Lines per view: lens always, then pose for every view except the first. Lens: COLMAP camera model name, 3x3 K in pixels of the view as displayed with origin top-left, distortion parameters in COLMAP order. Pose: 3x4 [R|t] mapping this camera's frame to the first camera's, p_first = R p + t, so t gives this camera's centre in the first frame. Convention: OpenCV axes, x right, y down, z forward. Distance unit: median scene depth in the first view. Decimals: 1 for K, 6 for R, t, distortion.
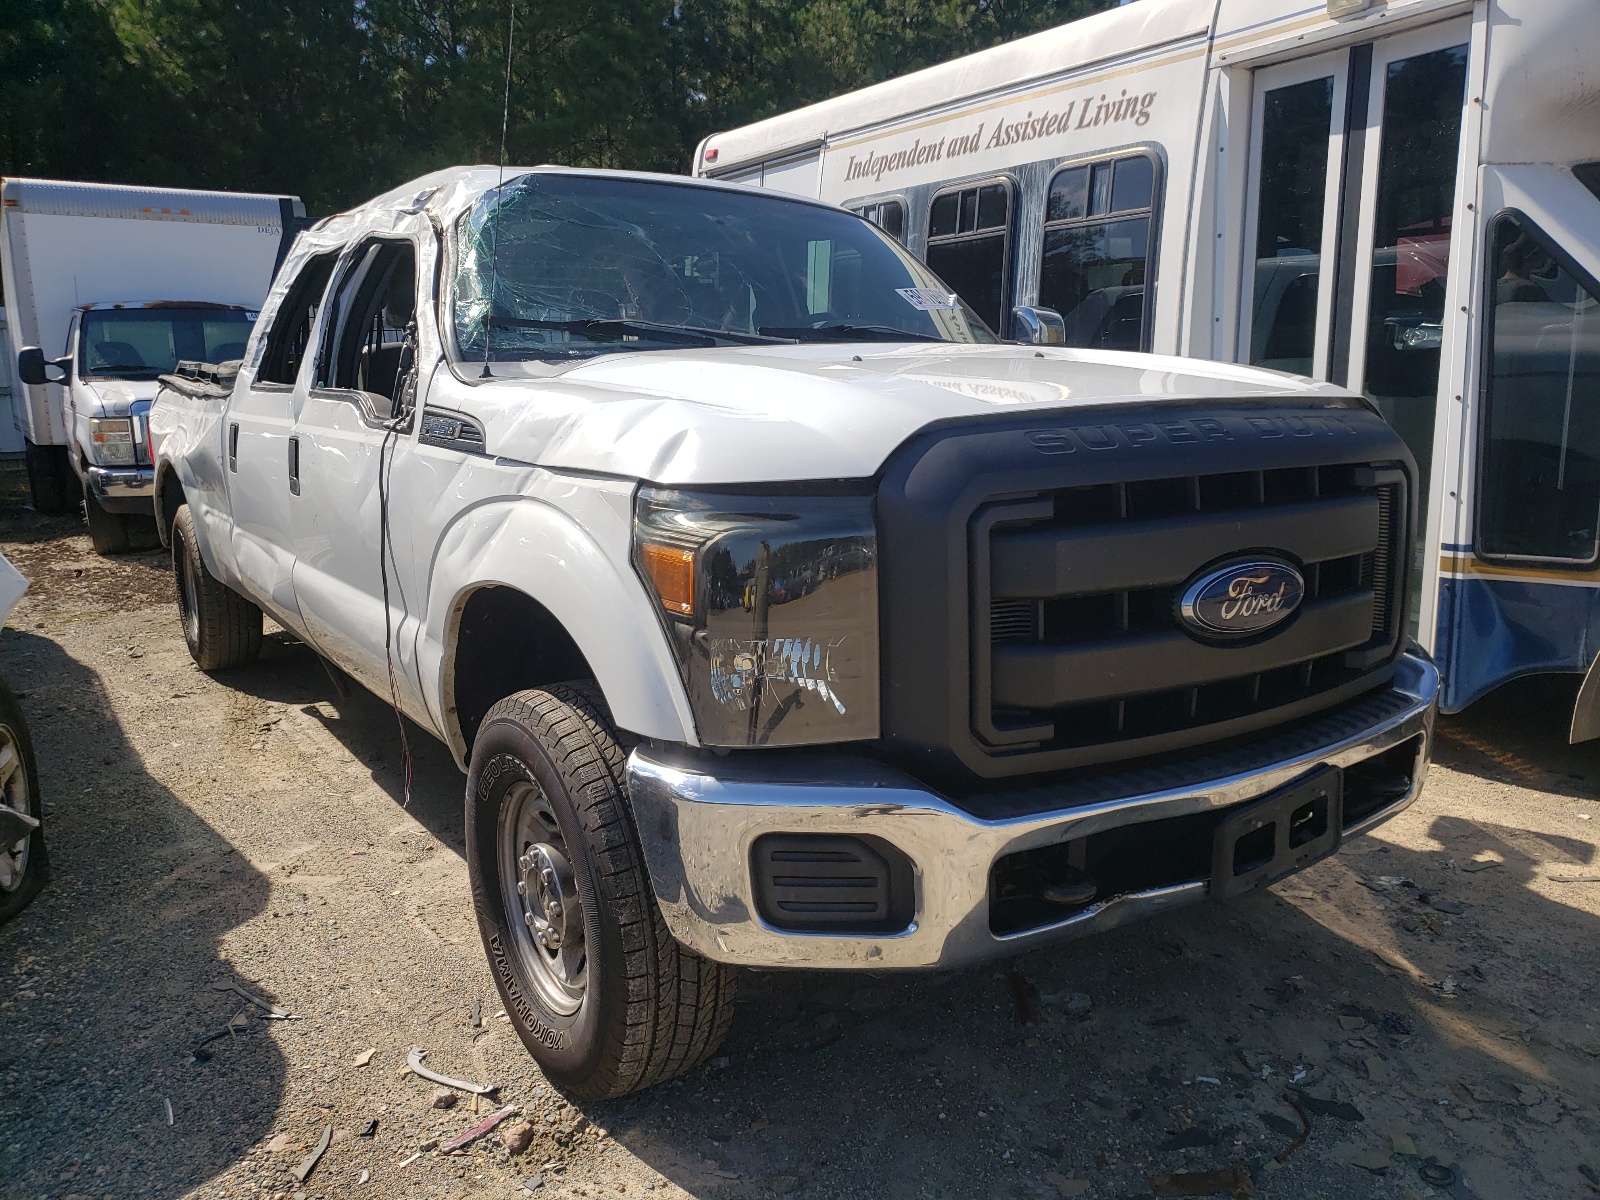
lens RADIAL K [[1385.6, 0, 798.0], [0, 1385.6, 630.8], [0, 0, 1]] dist [0.011370, 0.007698]
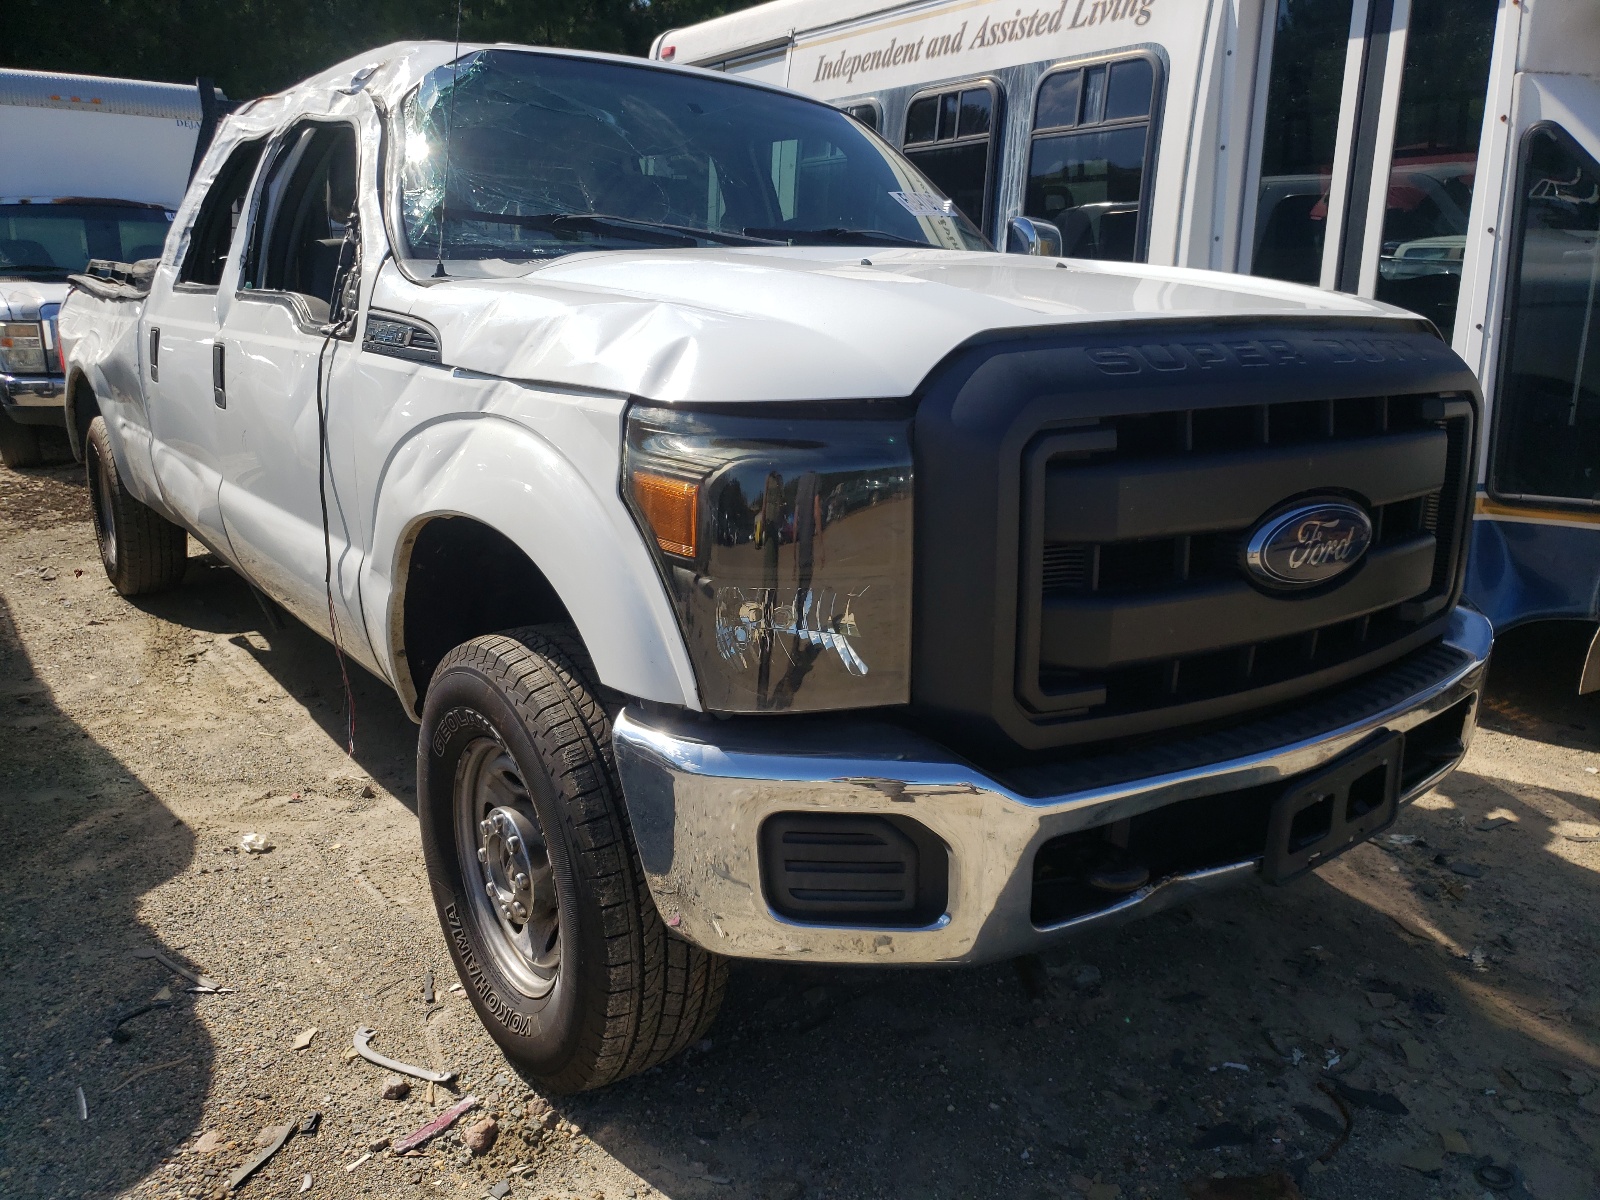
lens RADIAL K [[1385.6, 0, 798.0], [0, 1385.6, 630.8], [0, 0, 1]] dist [0.011370, 0.007698]
pose [[0.998897, 0.011136, 0.045622, -0.035817], [-0.013586, 0.998462, 0.053748, -0.009184], [-0.044954, -0.054308, 0.997512, 0.099414]]
